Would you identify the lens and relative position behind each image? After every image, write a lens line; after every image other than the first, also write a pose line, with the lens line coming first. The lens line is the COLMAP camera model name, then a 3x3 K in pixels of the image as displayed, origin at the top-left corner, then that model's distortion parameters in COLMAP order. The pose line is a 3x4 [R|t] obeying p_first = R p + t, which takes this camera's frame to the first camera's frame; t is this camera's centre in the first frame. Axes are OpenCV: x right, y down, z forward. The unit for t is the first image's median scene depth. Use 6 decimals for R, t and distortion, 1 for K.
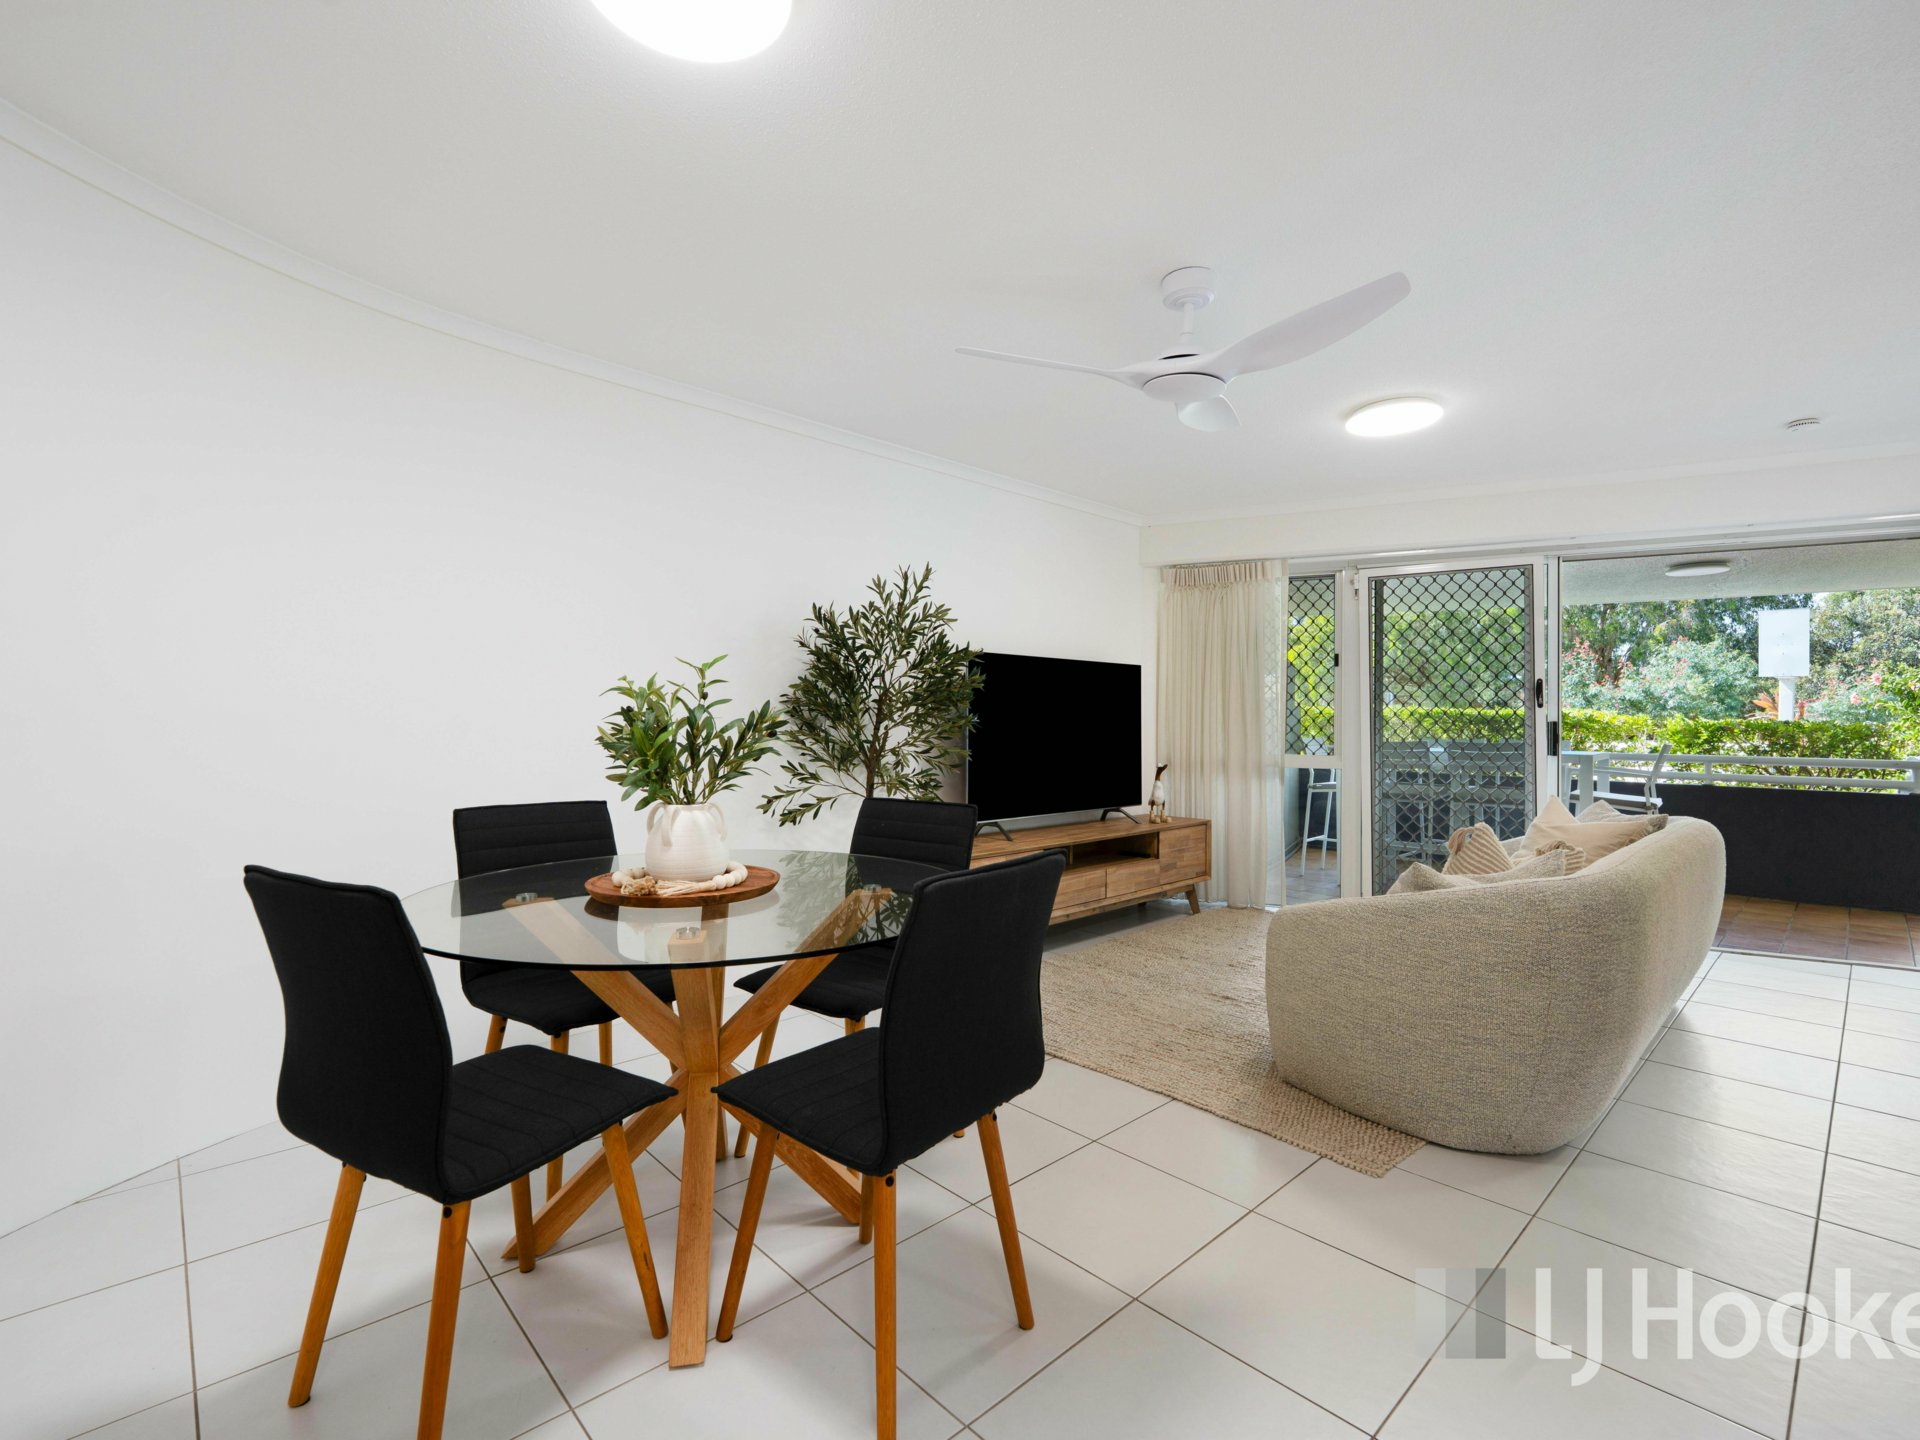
lens RADIAL K [[877.4, 0, 952.8], [0, 877.4, 719.2], [0, 0, 1]] dist [-0.004240, -0.004280]
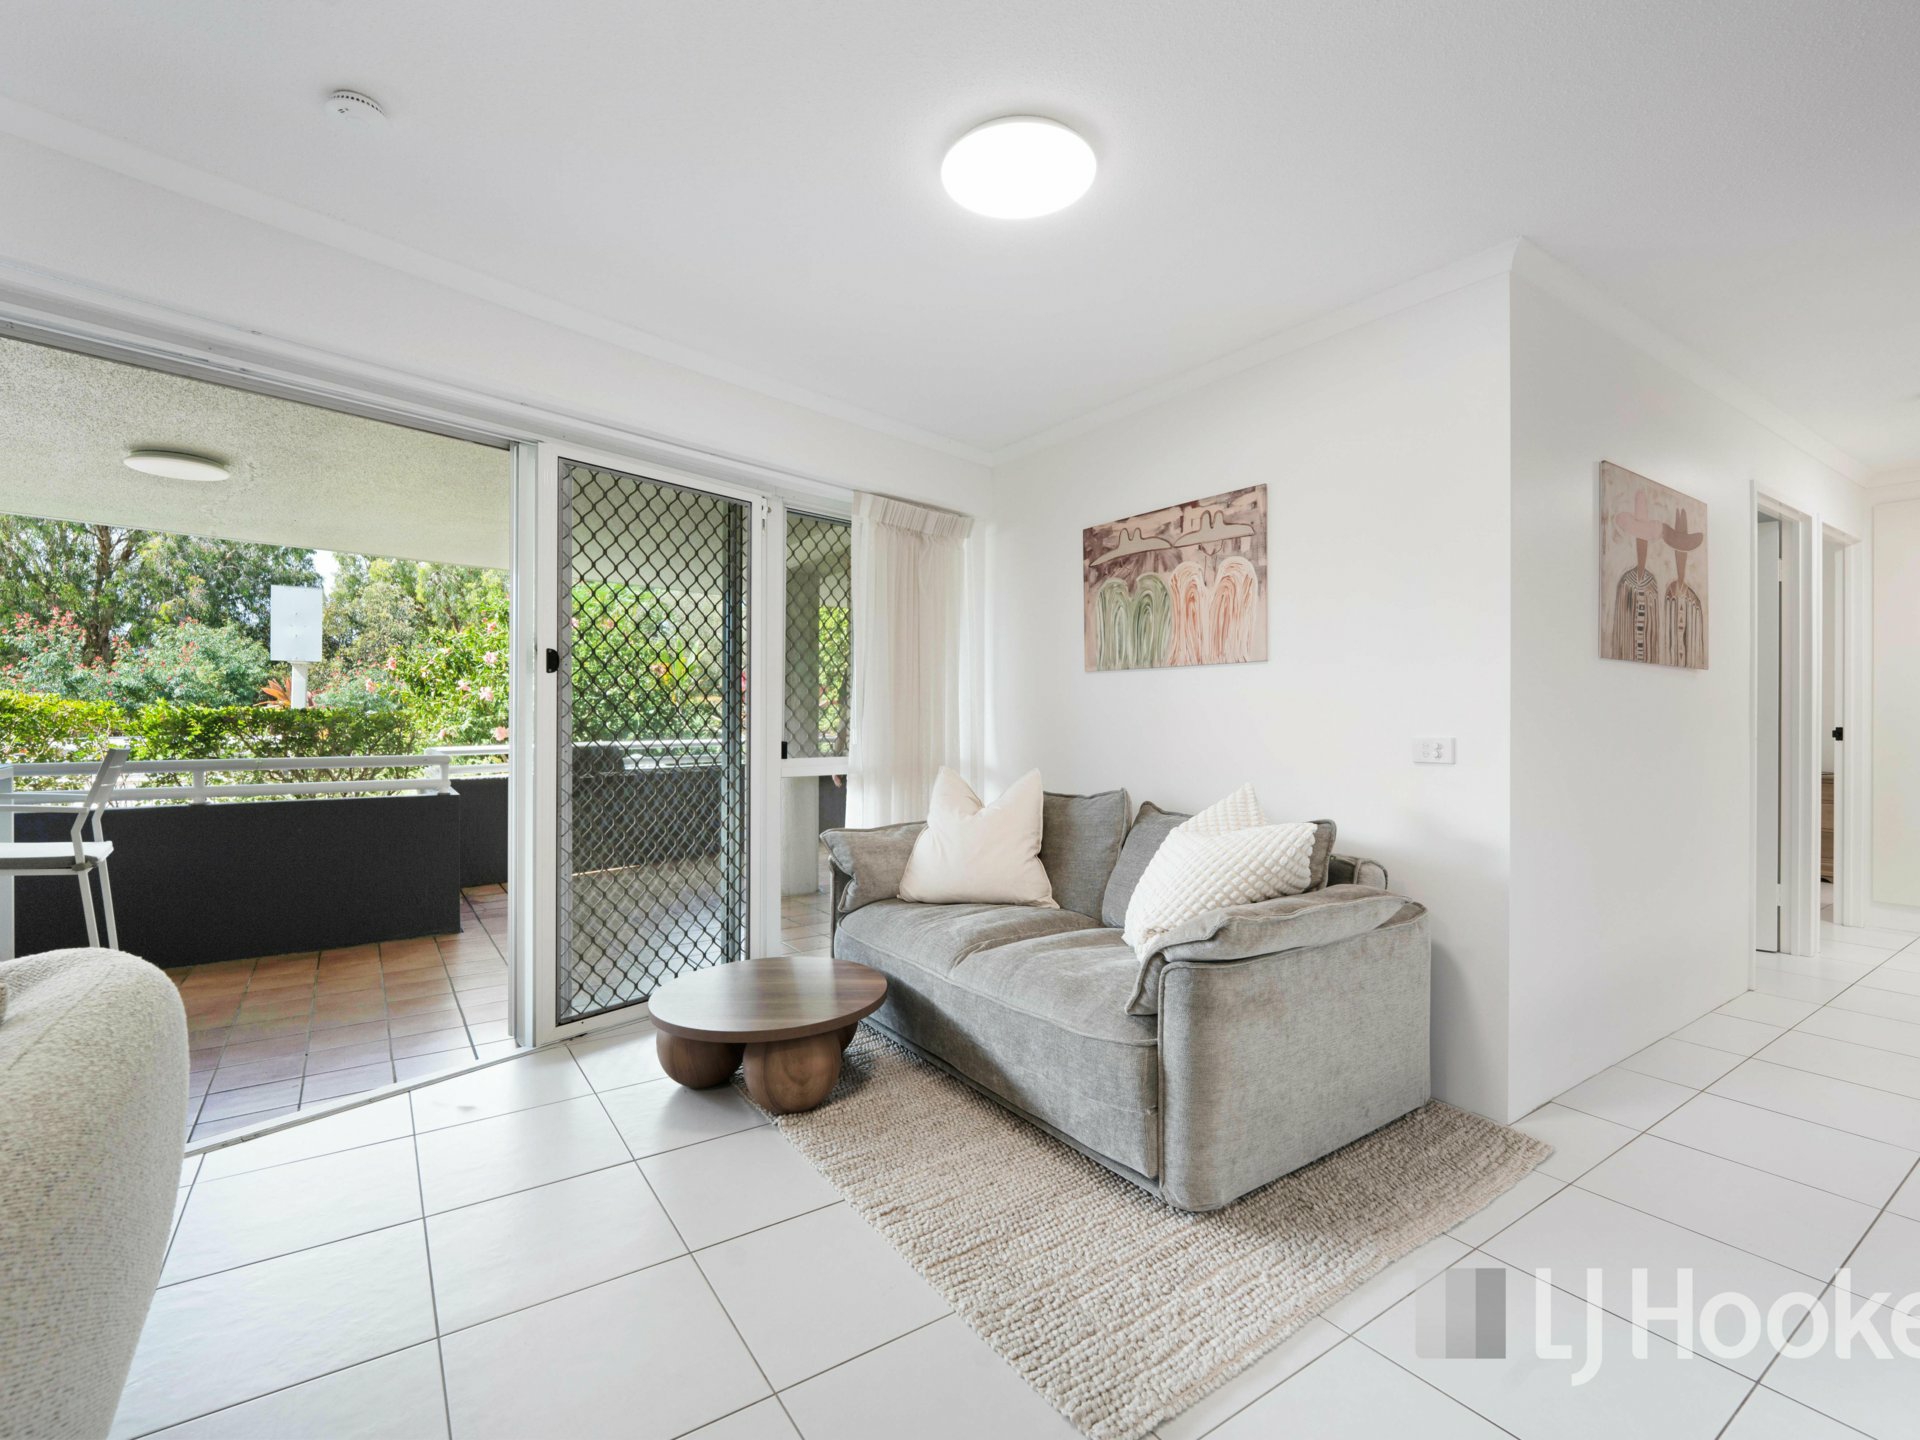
lens RADIAL K [[877.4, 0, 963.2], [0, 877.4, 708.4], [0, 0, 1]] dist [-0.004240, -0.004280]
pose [[0.154059, 0.000591, 0.988062, 0.379688], [0.001730, 0.999998, -0.000868, 0.004717], [-0.988060, 0.001843, 0.154057, 0.407321]]
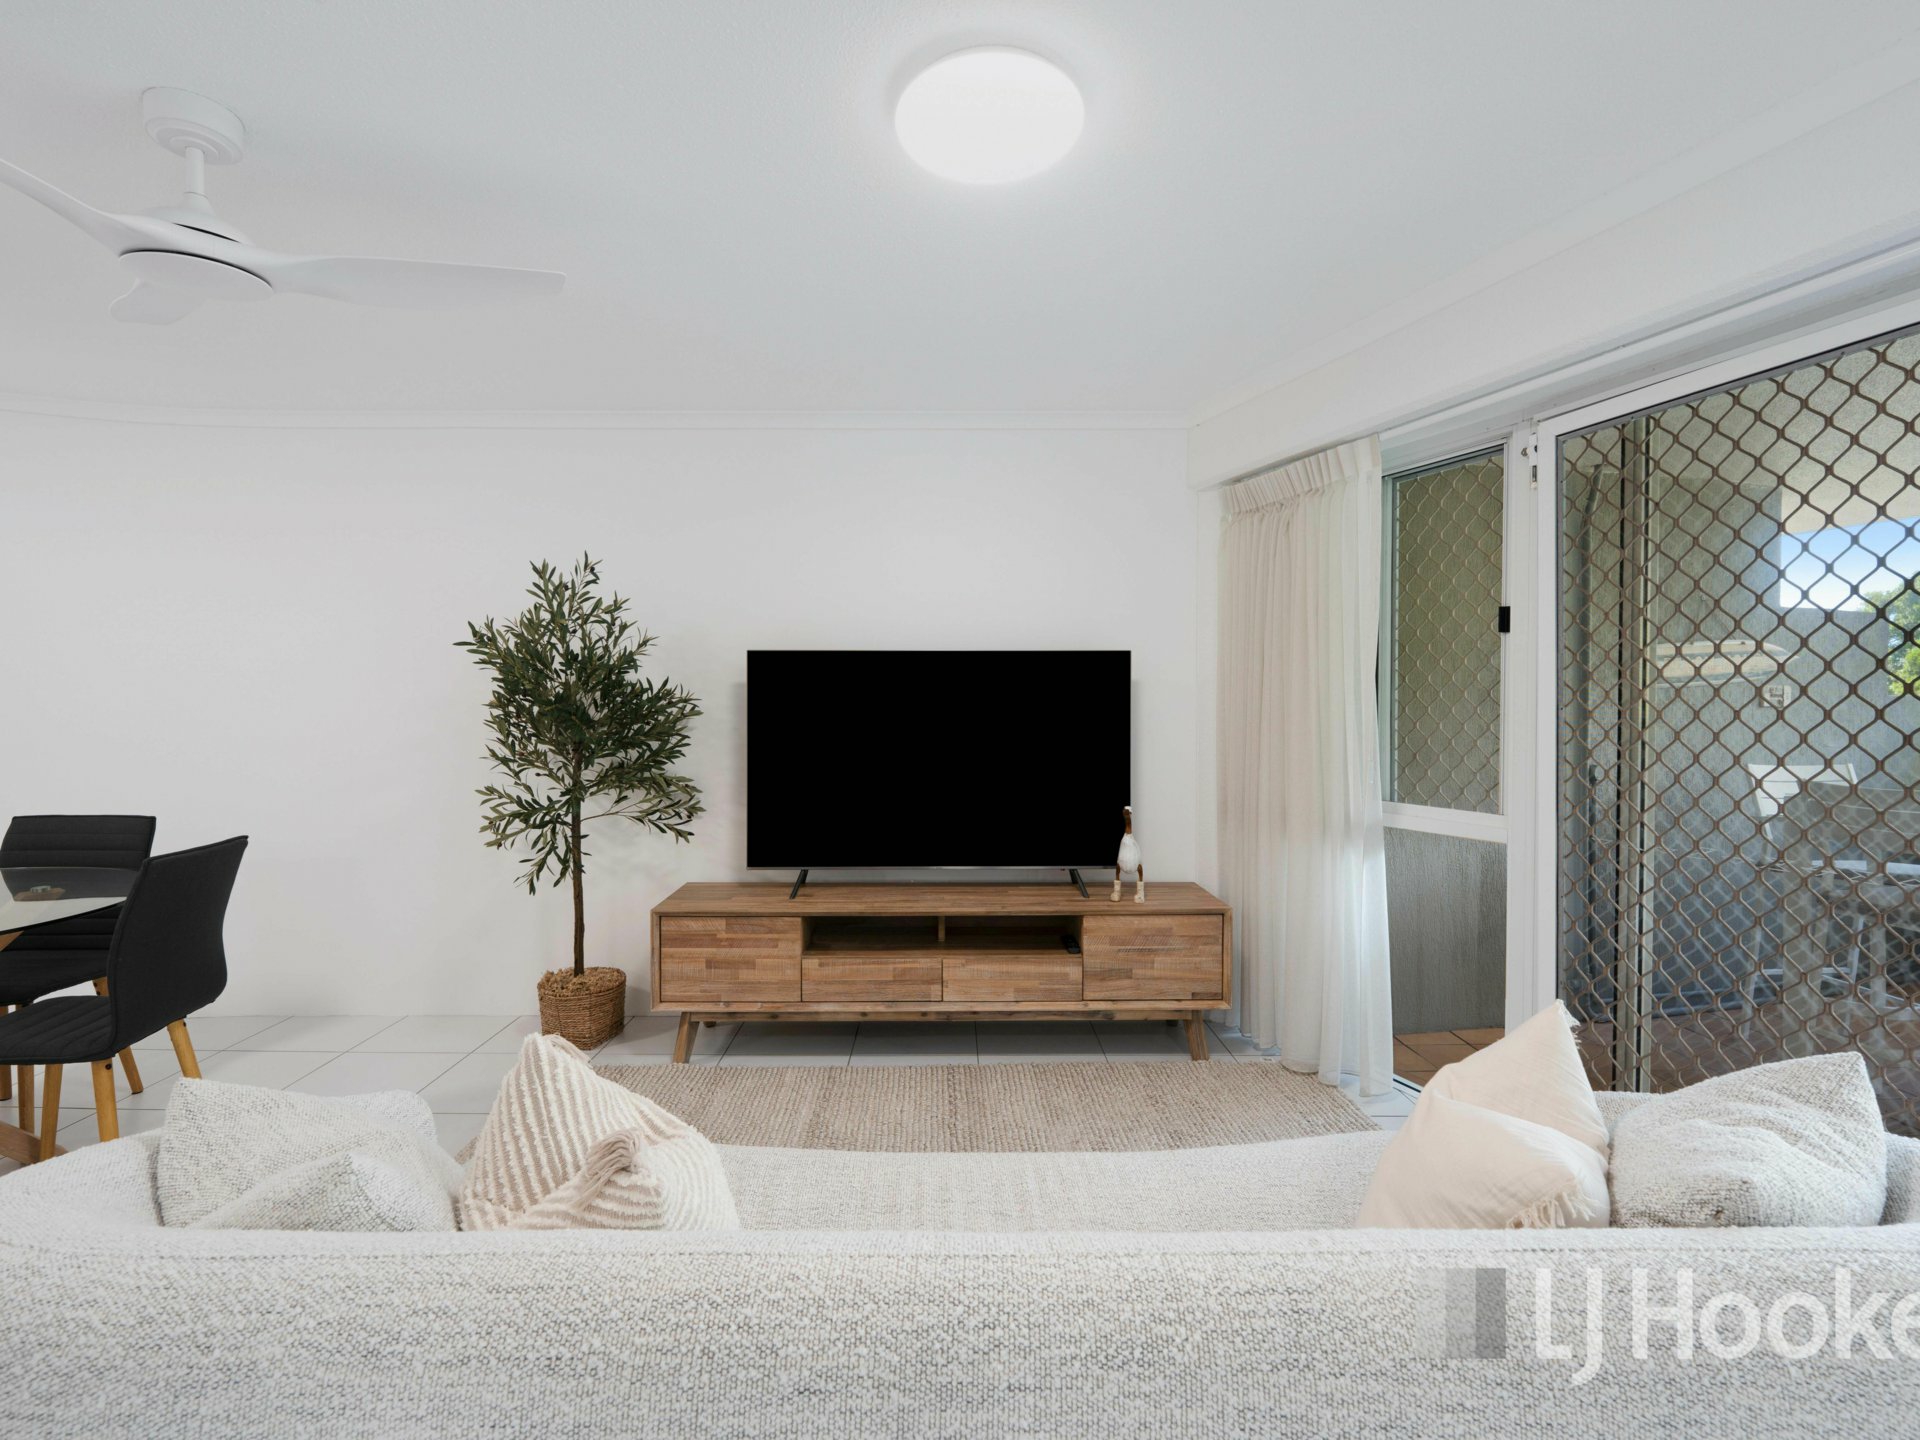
lens RADIAL K [[877.4, 0, 931.2], [0, 877.4, 723.8], [0, 0, 1]] dist [-0.004240, -0.004280]
pose [[0.721928, 0.010245, -0.691892, 0.560683], [0.006982, 0.999732, 0.022088, -0.023604], [0.691933, -0.020777, 0.721663, 0.444257]]
